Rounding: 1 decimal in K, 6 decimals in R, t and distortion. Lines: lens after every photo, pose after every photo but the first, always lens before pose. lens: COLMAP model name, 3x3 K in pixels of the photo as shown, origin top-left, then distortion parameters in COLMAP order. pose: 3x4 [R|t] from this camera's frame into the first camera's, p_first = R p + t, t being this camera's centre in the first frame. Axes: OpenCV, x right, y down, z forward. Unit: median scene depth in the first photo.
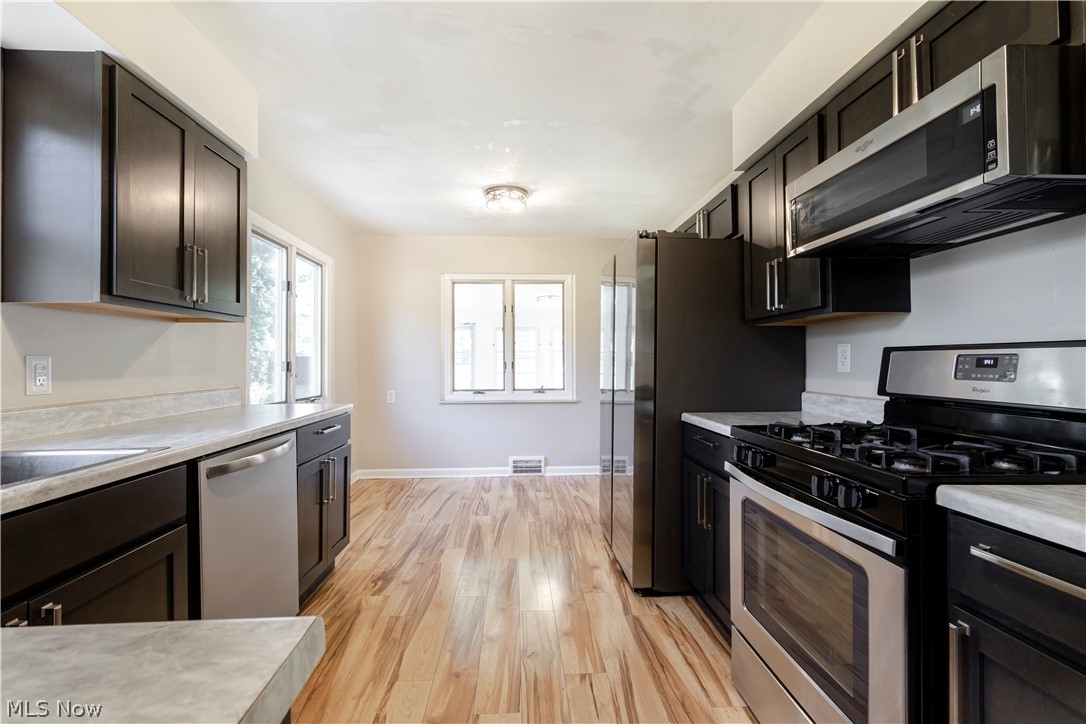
lens RADIAL K [[476.1, 0, 544.4], [0, 476.1, 356.2], [0, 0, 1]] dist [-0.000074, 0.000106]
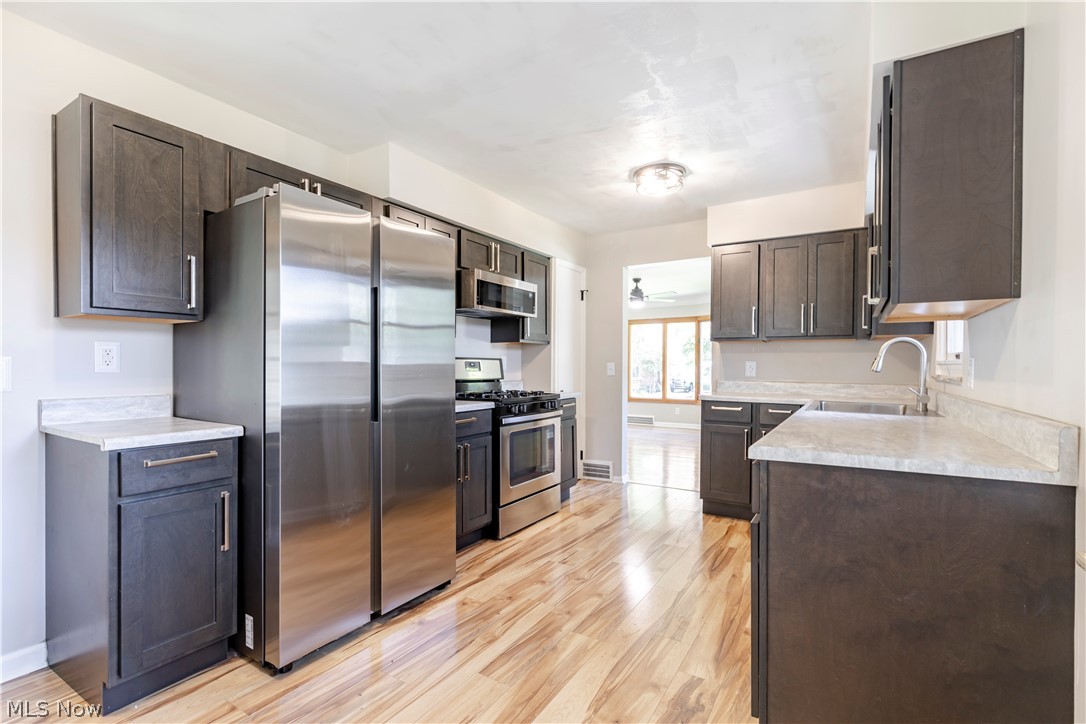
lens RADIAL K [[499.5, 0, 542.0], [0, 499.5, 370.9], [0, 0, 1]] dist [-0.000017, 0.000093]
pose [[-0.814284, -0.006263, 0.580433, -0.772091], [-0.009535, 0.999951, -0.002586, 0.039147], [-0.580389, -0.007640, -0.814304, 2.263936]]
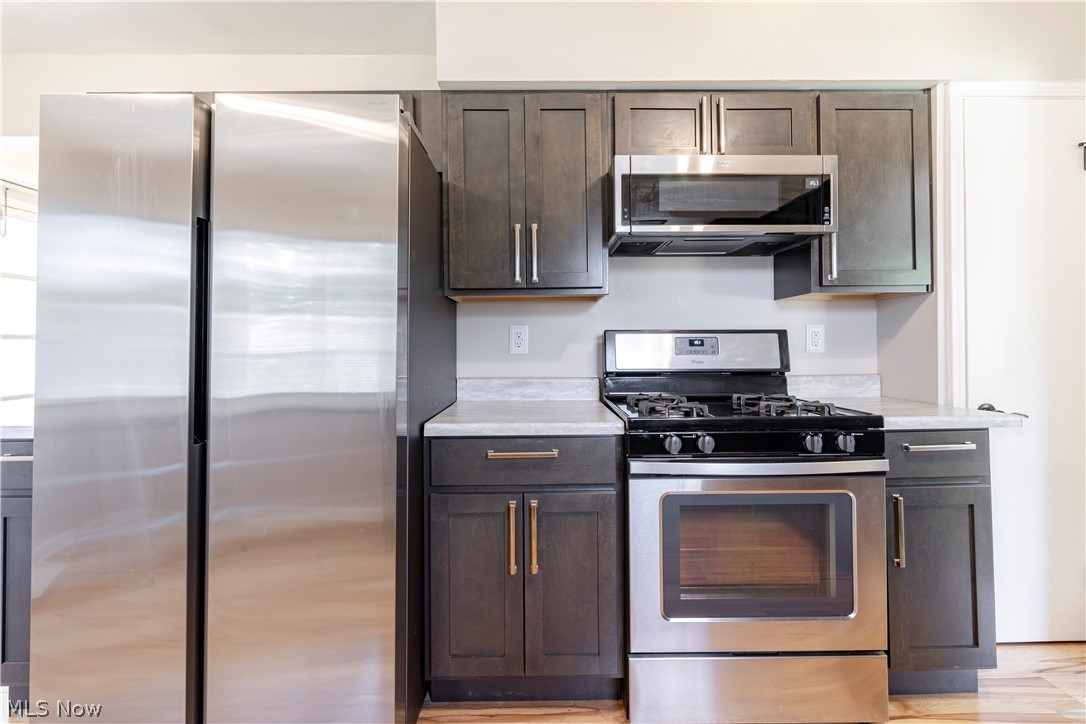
lens RADIAL K [[491.6, 0, 546.4], [0, 491.6, 341.4], [0, 0, 1]] dist [-0.000900, -0.000166]
pose [[0.051708, 0.010726, 0.998605, -0.436526], [-0.006044, 0.999927, -0.010427, 0.020179], [-0.998644, -0.005496, 0.051769, 1.011001]]
